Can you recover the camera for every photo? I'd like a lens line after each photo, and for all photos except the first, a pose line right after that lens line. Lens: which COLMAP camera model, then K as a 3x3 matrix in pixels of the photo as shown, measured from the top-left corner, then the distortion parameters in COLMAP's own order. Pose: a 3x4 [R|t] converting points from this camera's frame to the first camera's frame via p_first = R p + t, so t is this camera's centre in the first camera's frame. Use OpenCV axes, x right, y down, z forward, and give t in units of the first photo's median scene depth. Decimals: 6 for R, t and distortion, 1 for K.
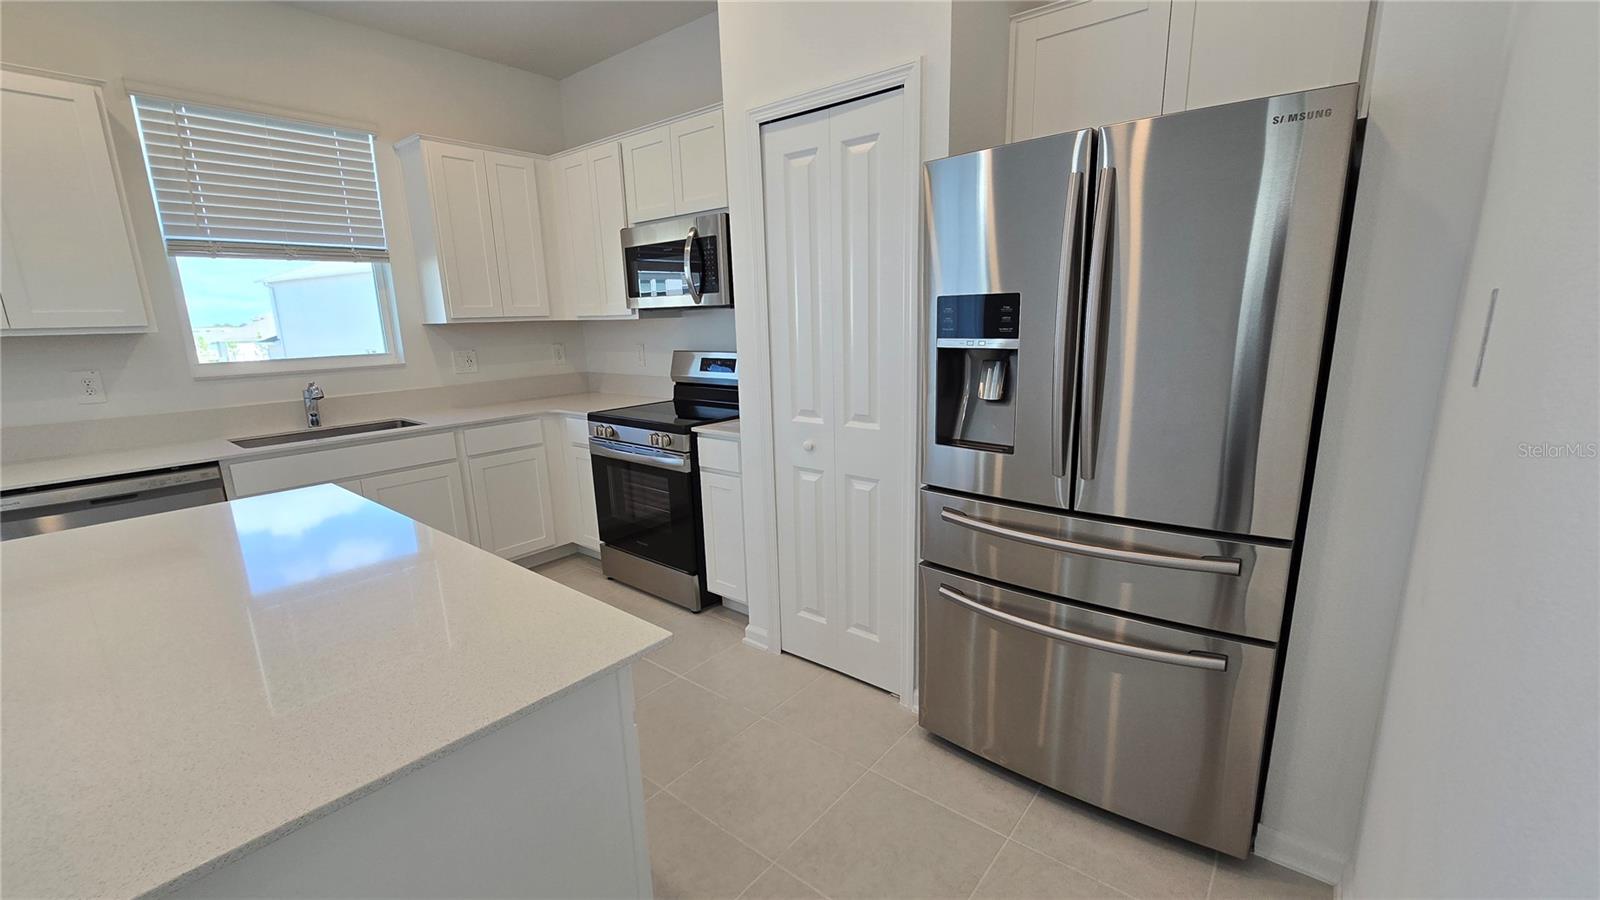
lens RADIAL K [[656.2, 0, 798.0], [0, 656.2, 462.8], [0, 0, 1]] dist [-0.005980, 0.002457]
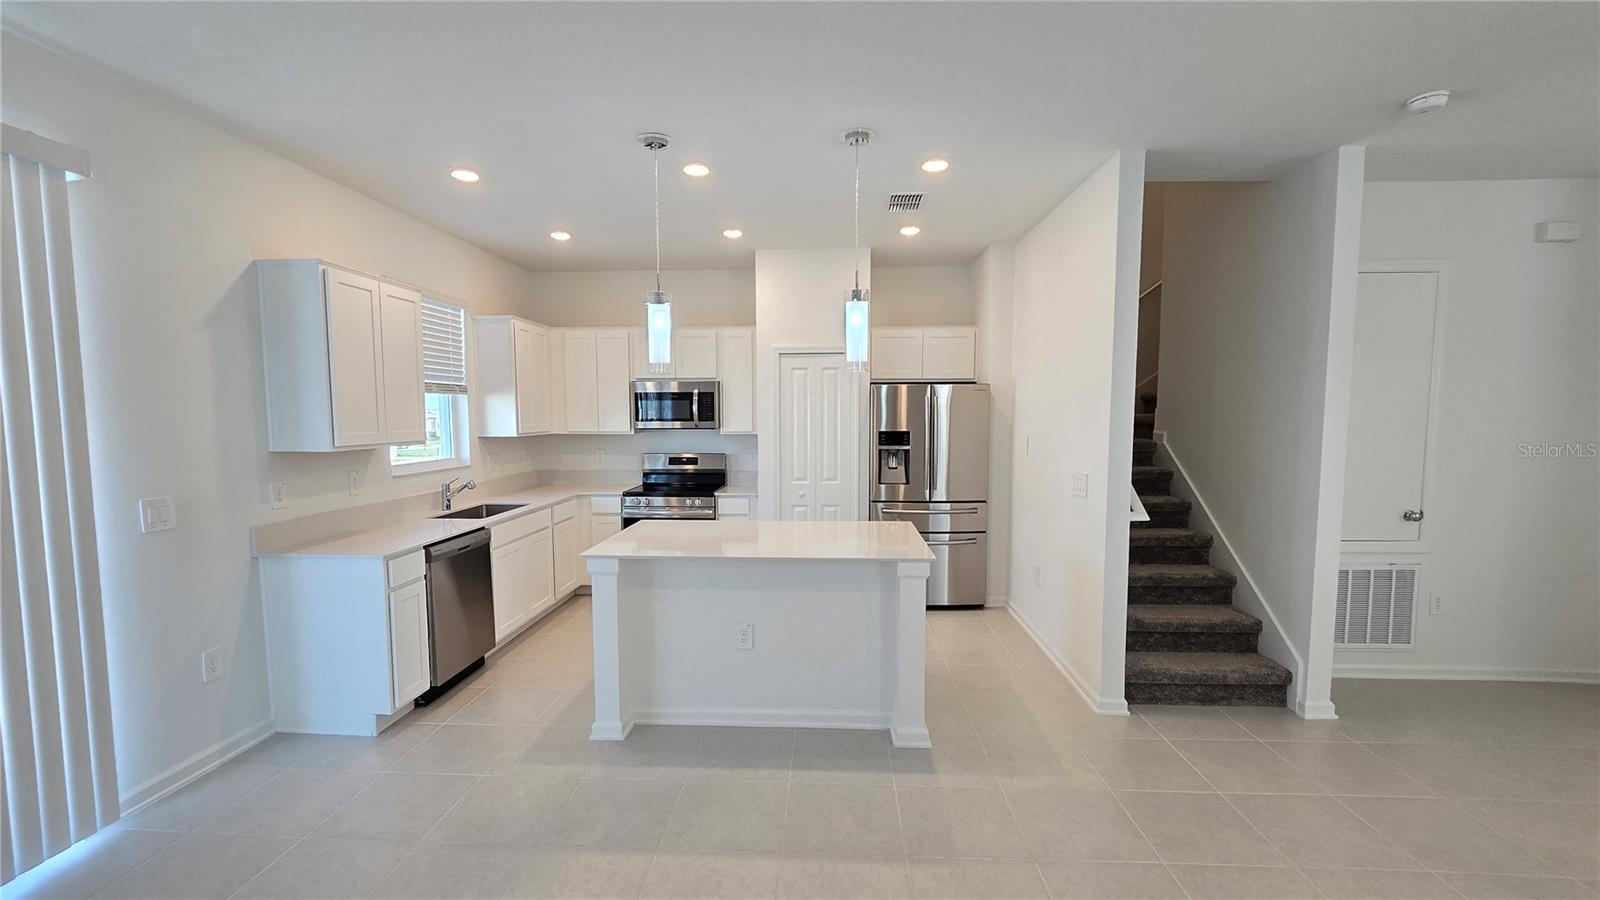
lens RADIAL K [[656.2, 0, 799.6], [0, 656.2, 465.6], [0, 0, 1]] dist [-0.005980, 0.002457]
pose [[0.800342, -0.024797, 0.599031, -1.063577], [0.114973, 0.986949, -0.112756, 0.103586], [-0.588417, 0.159115, 0.792747, -0.611712]]
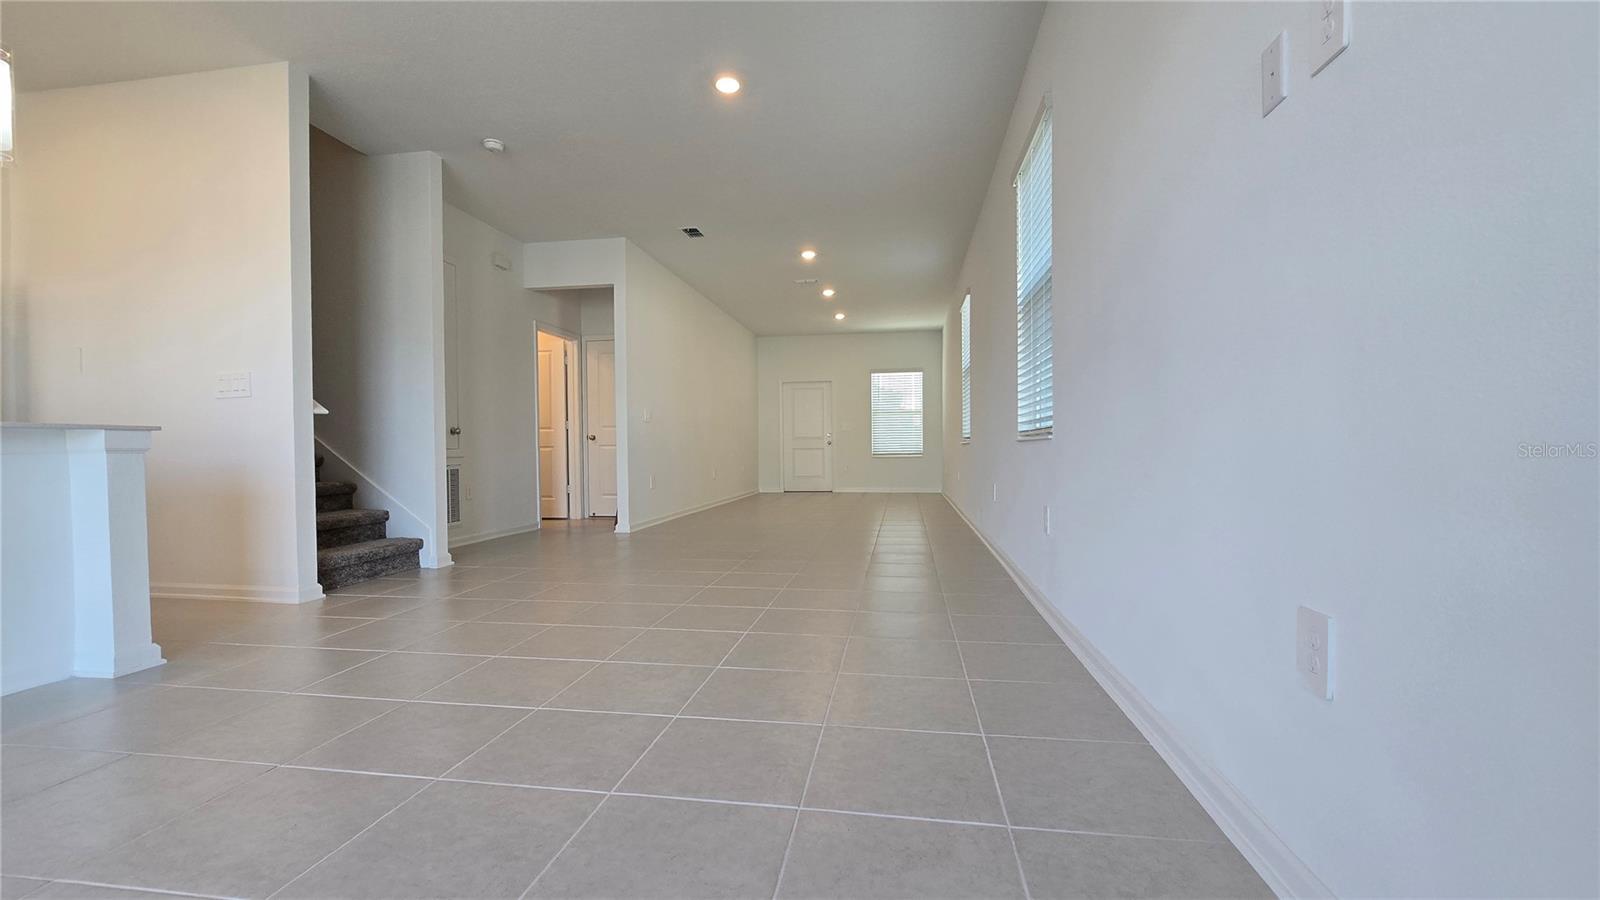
lens RADIAL K [[656.2, 0, 798.8], [0, 656.2, 464.3], [0, 0, 1]] dist [-0.005980, 0.002457]
pose [[-0.506963, 0.007037, 0.861939, -1.426078], [0.208548, 0.971259, 0.114731, 0.275413], [-0.836359, 0.237920, -0.493860, -0.167363]]
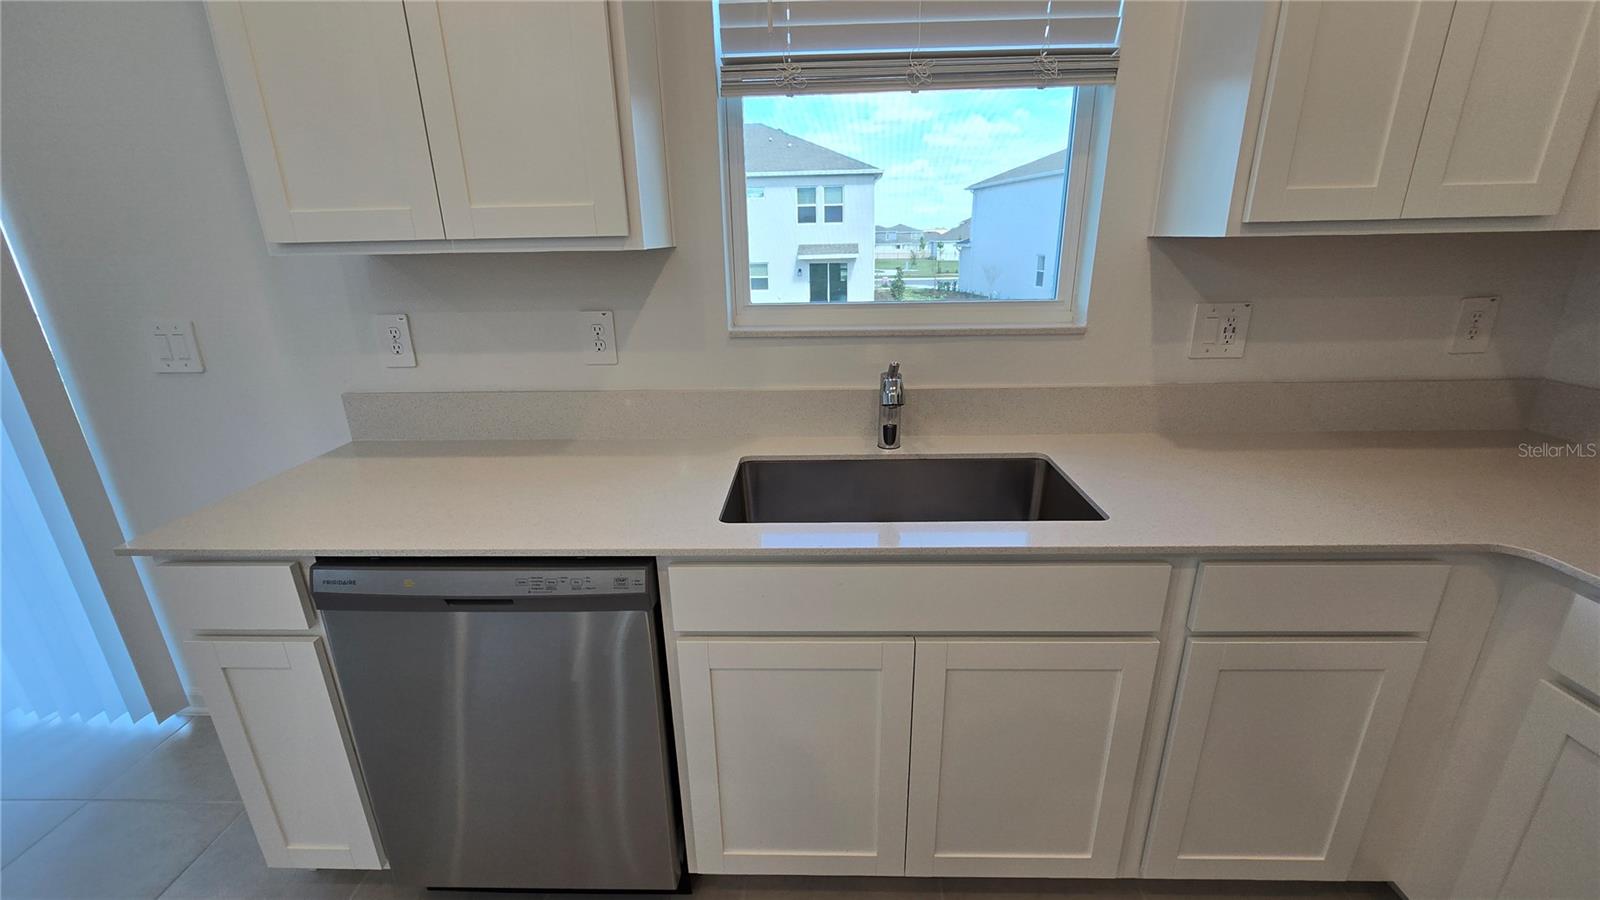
lens RADIAL K [[615.4, 0, 825.7], [0, 615.4, 447.6], [0, 0, 1]] dist [0.002111, 0.000084]
pose [[0.623896, 0.267075, -0.734456, -0.462264], [-0.172407, 0.963676, 0.203974, -0.155559], [0.762253, -0.000633, 0.647279, 0.720433]]
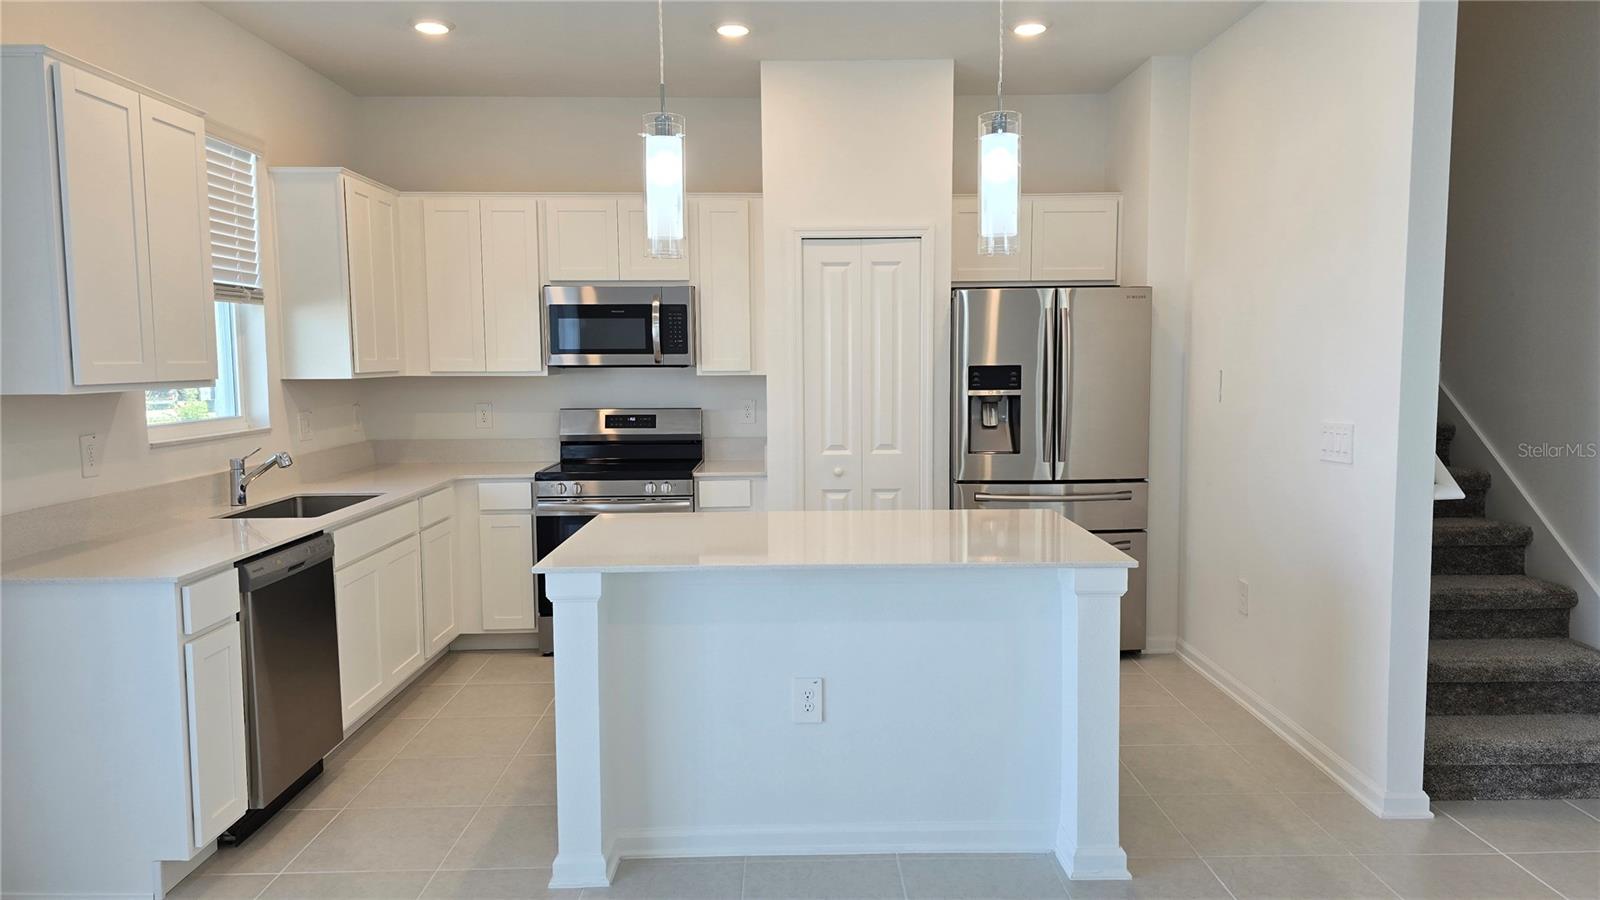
lens RADIAL K [[1070.8, 0, 810.2], [0, 1070.8, 453.3], [0, 0, 1]] dist [0.055859, -0.047028]
pose [[0.757856, -0.039908, 0.651200, -1.171220], [0.132918, 0.986638, -0.094224, 0.108138], [-0.638738, 0.157964, 0.753035, -0.484493]]
